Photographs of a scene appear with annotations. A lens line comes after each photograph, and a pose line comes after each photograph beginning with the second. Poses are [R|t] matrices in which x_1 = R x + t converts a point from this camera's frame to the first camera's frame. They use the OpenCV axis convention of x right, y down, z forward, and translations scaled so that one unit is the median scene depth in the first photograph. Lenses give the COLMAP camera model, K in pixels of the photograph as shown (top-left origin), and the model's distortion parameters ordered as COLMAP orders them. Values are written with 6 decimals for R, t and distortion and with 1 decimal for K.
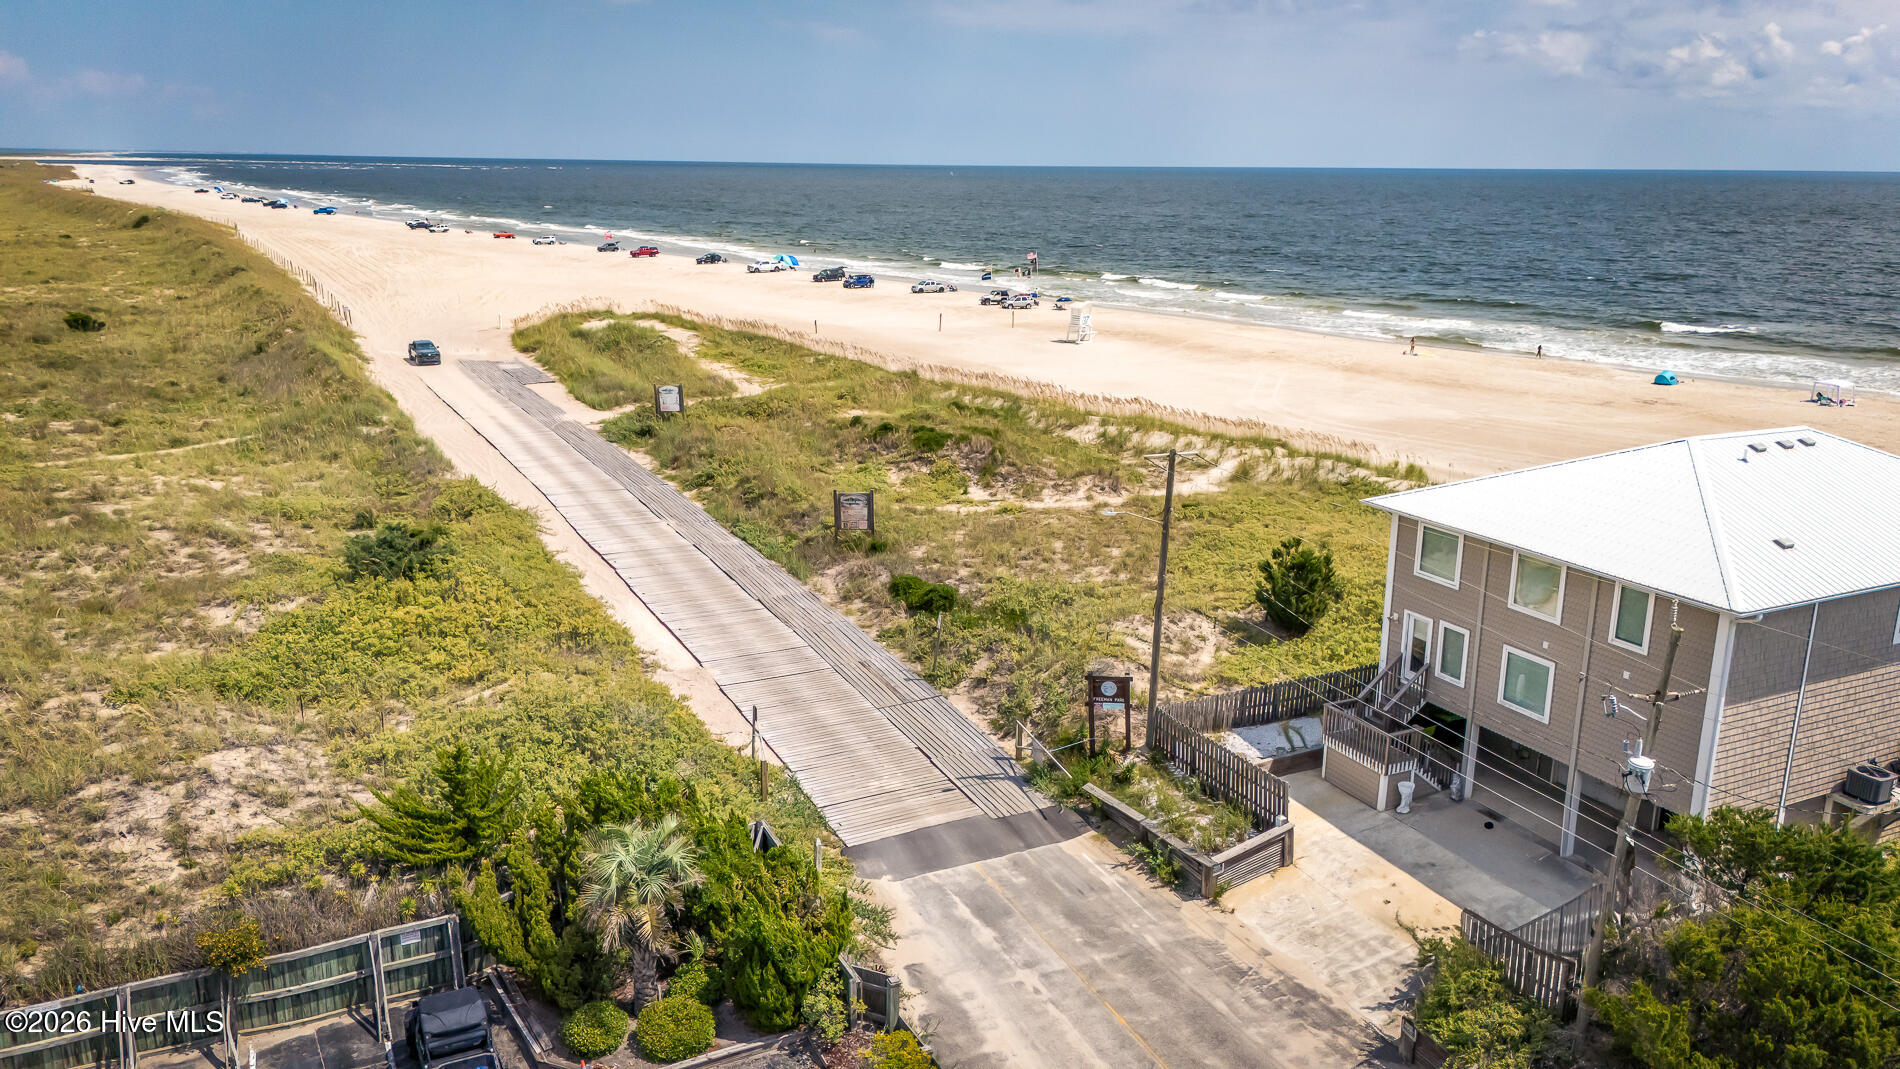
lens RADIAL K [[1385.3, 0, 958.0], [0, 1385.3, 529.3], [0, 0, 1]] dist [0.044247, -0.018983]
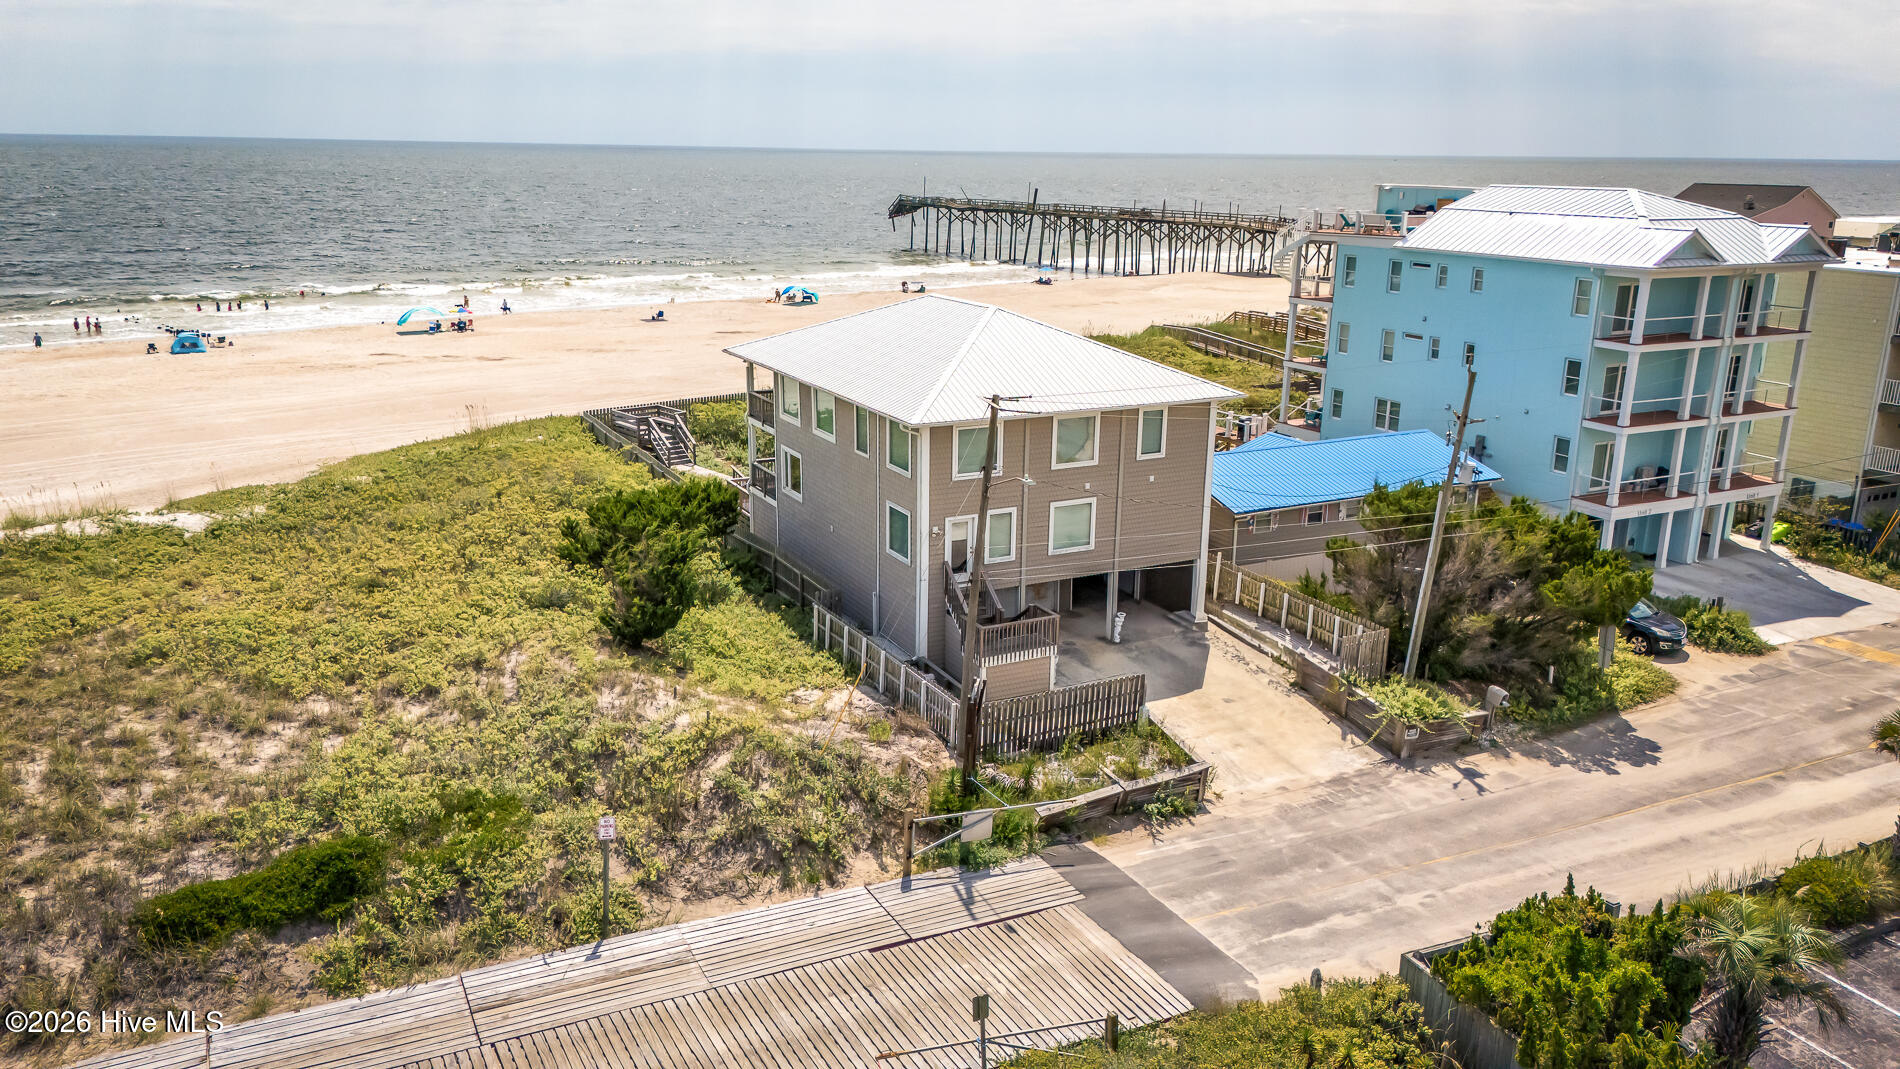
lens RADIAL K [[1385.3, 0, 920.7], [0, 1385.3, 542.7], [0, 0, 1]] dist [0.044247, -0.018983]
pose [[-0.004382, -0.287077, 0.957898, -0.686239], [0.242357, 0.929043, 0.279538, -0.224666], [-0.970177, 0.233378, 0.065504, 1.024179]]
